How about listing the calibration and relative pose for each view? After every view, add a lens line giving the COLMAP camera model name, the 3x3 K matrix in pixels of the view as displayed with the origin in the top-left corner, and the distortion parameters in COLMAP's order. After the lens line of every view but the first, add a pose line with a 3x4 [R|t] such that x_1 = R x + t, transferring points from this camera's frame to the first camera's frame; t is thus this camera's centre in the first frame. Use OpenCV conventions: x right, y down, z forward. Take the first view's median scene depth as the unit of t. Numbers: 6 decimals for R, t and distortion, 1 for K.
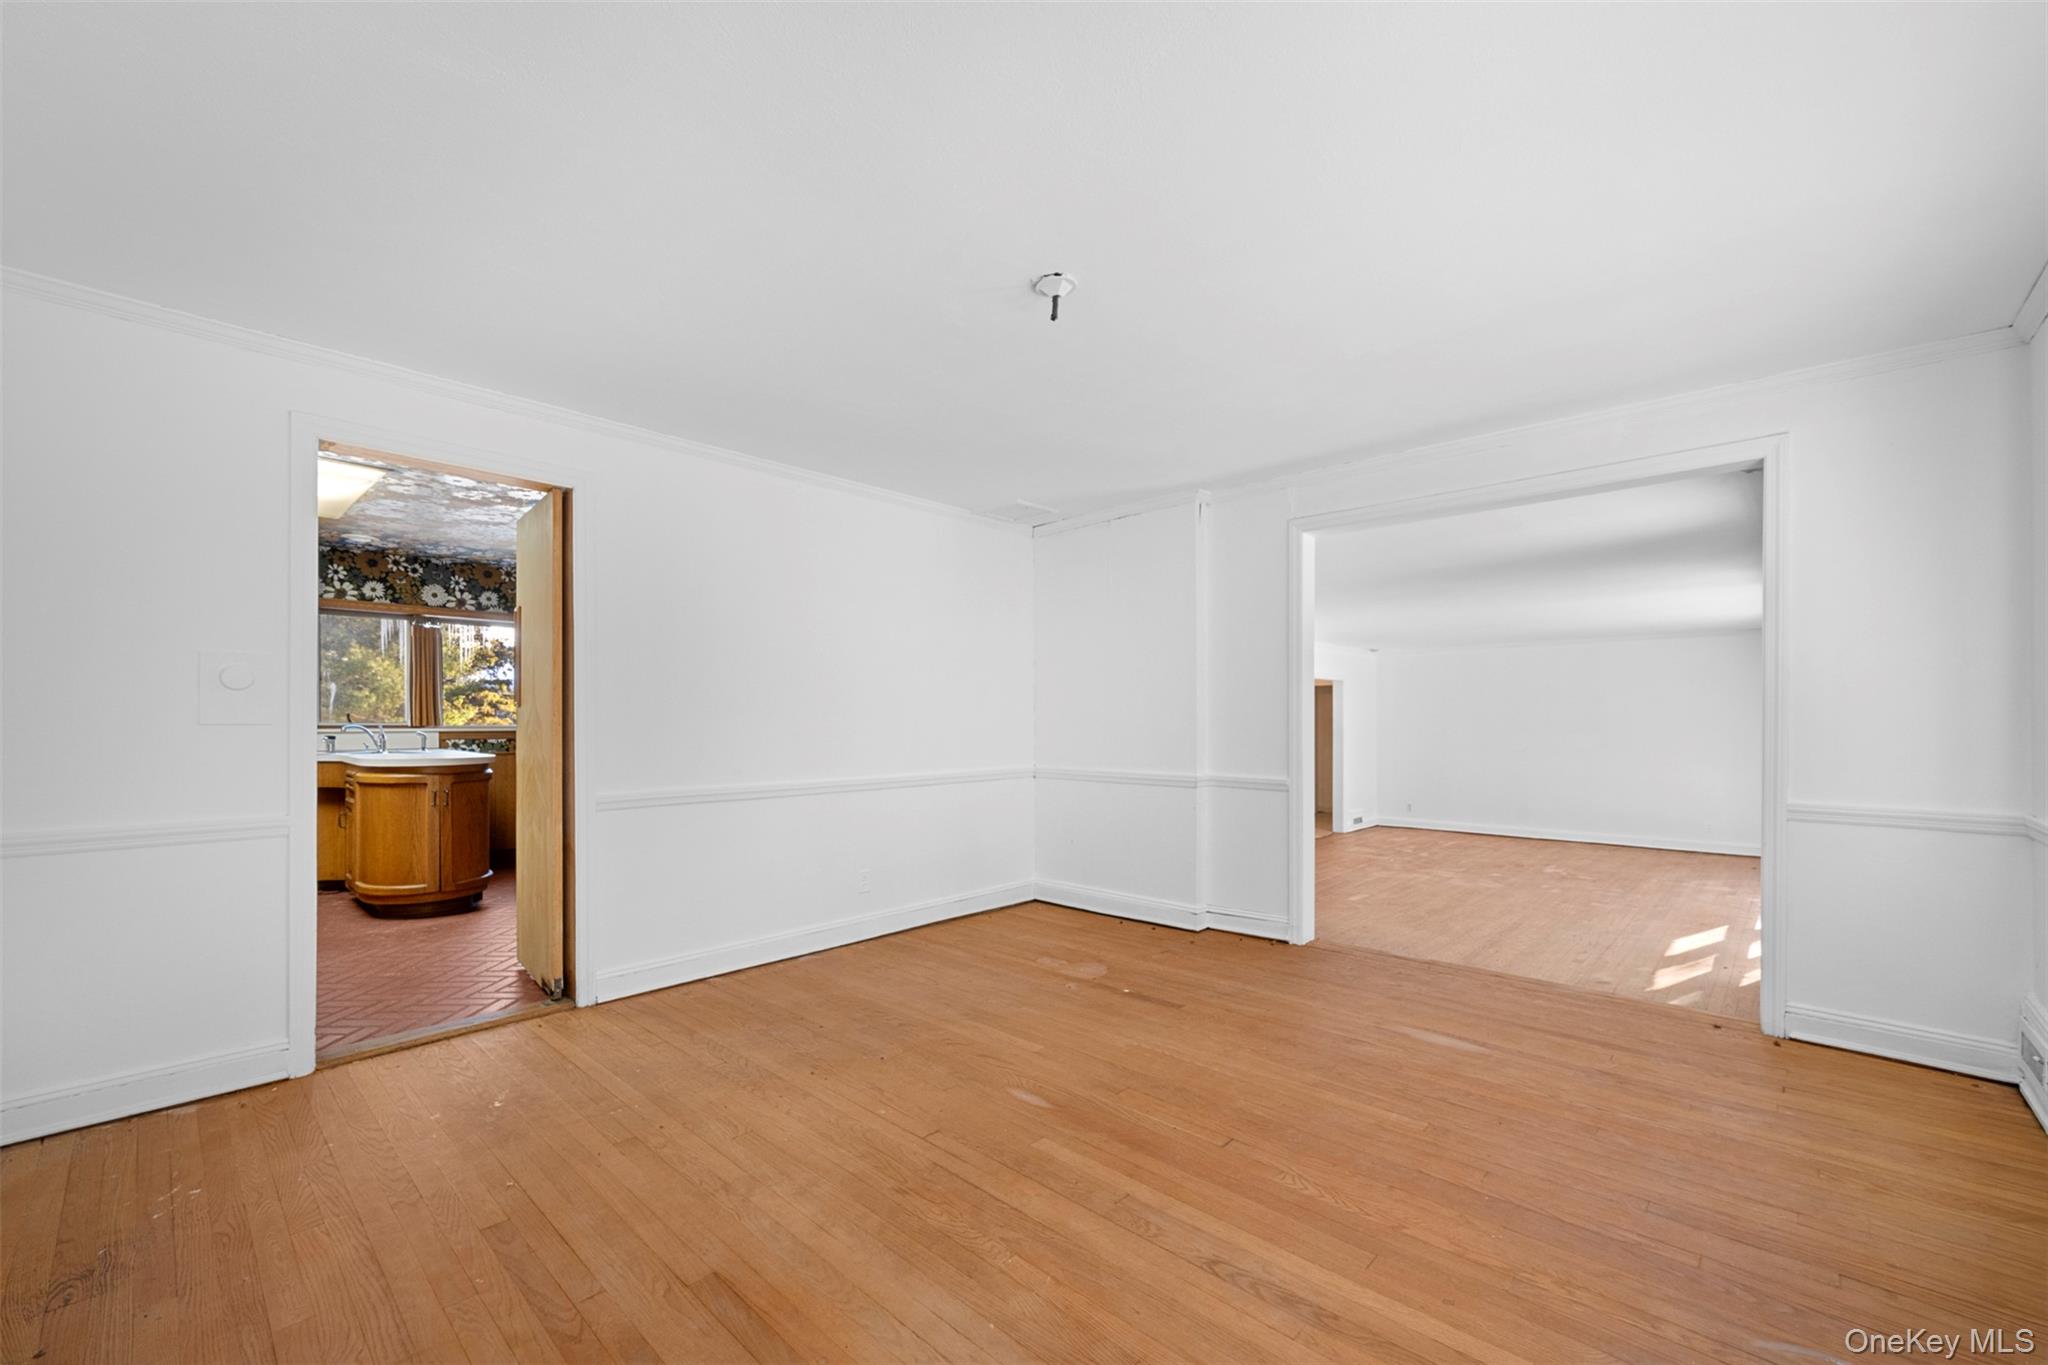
lens RADIAL K [[834.1, 0, 1013.9], [0, 834.1, 720.7], [0, 0, 1]] dist [-0.003155, -0.000354]
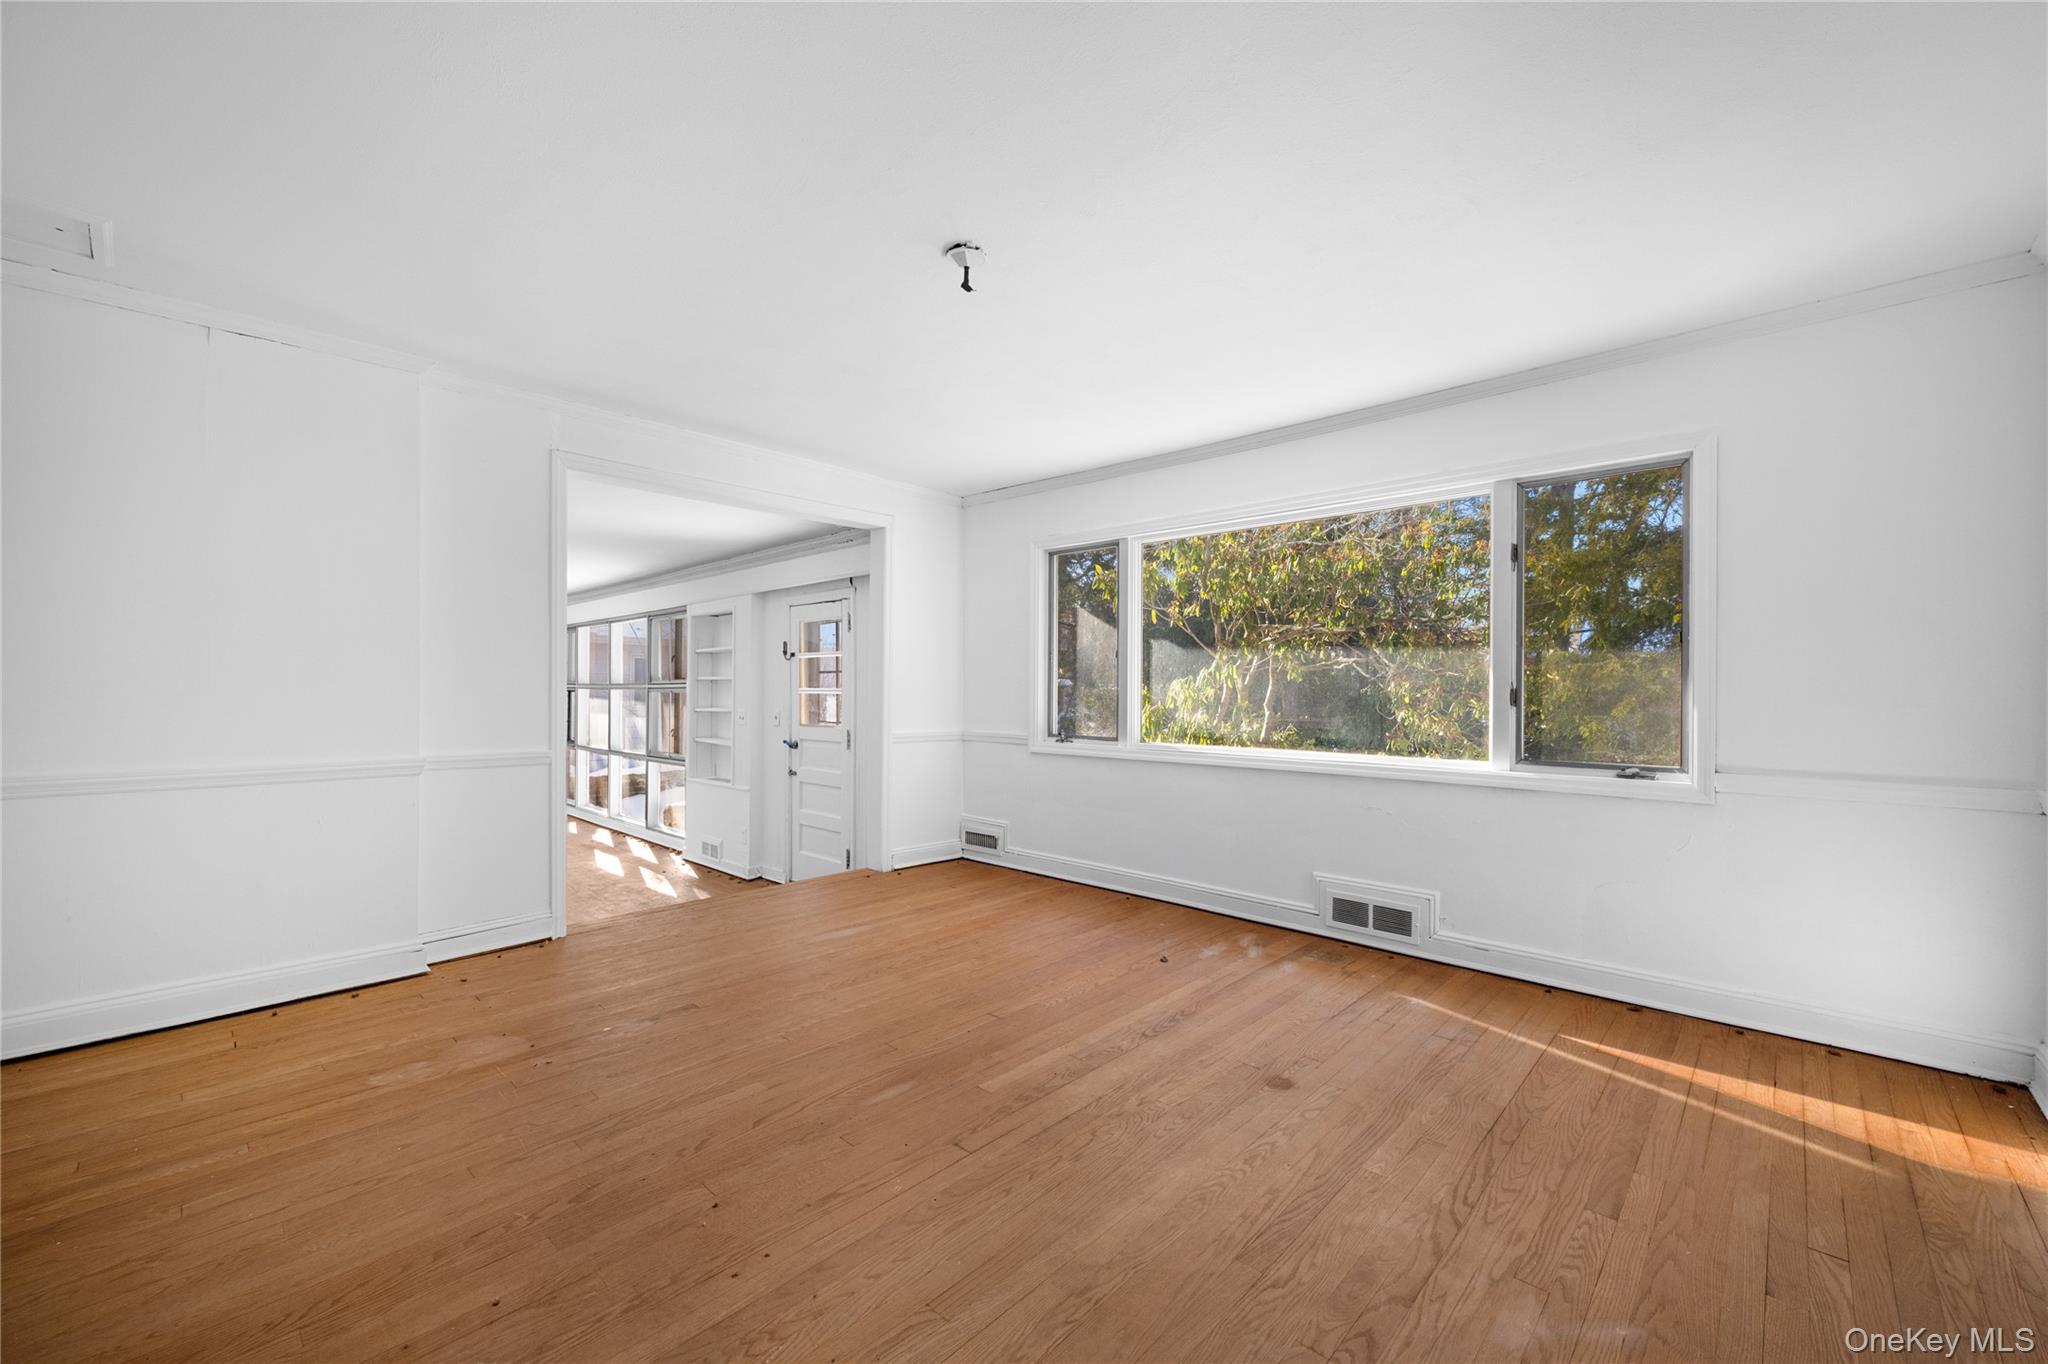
lens RADIAL K [[827.4, 0, 1036.4], [0, 827.4, 691.6], [0, 0, 1]] dist [-0.001963, -0.000136]
pose [[-0.024372, -0.004965, 0.999691, -0.817322], [-0.005678, 0.999972, 0.004828, 0.004320], [-0.999687, -0.005559, -0.024399, 0.789013]]
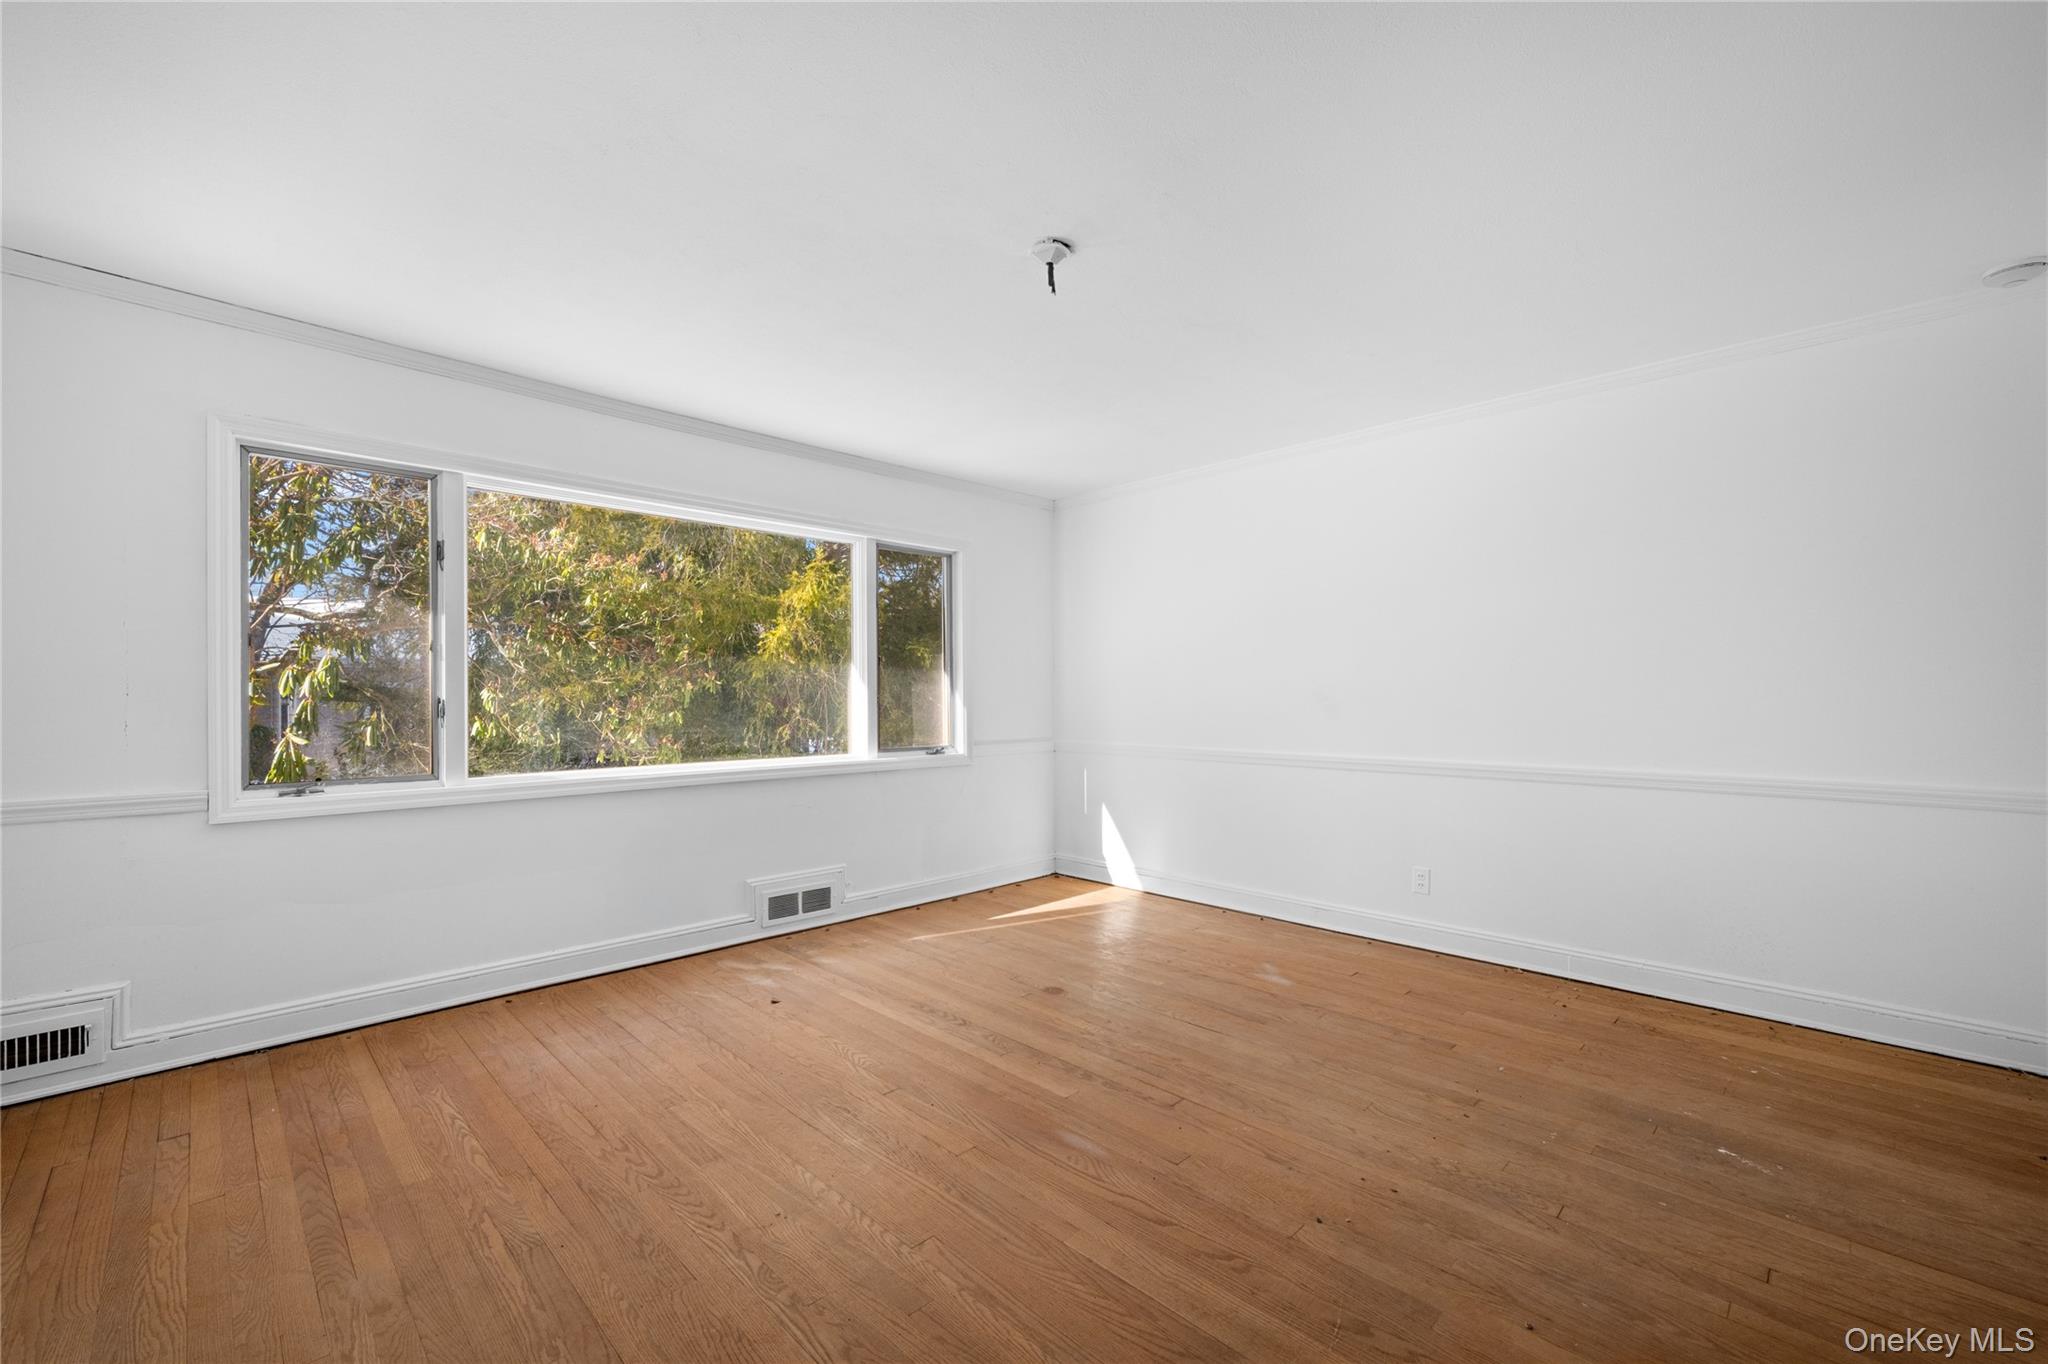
lens RADIAL K [[827.4, 0, 1036.4], [0, 827.4, 691.6], [0, 0, 1]] dist [-0.001963, -0.000136]
pose [[-0.999995, 0.002514, 0.001838, 0.056605], [0.002499, 0.999963, -0.008261, 0.006602], [-0.001859, -0.008257, -0.999964, 1.672512]]
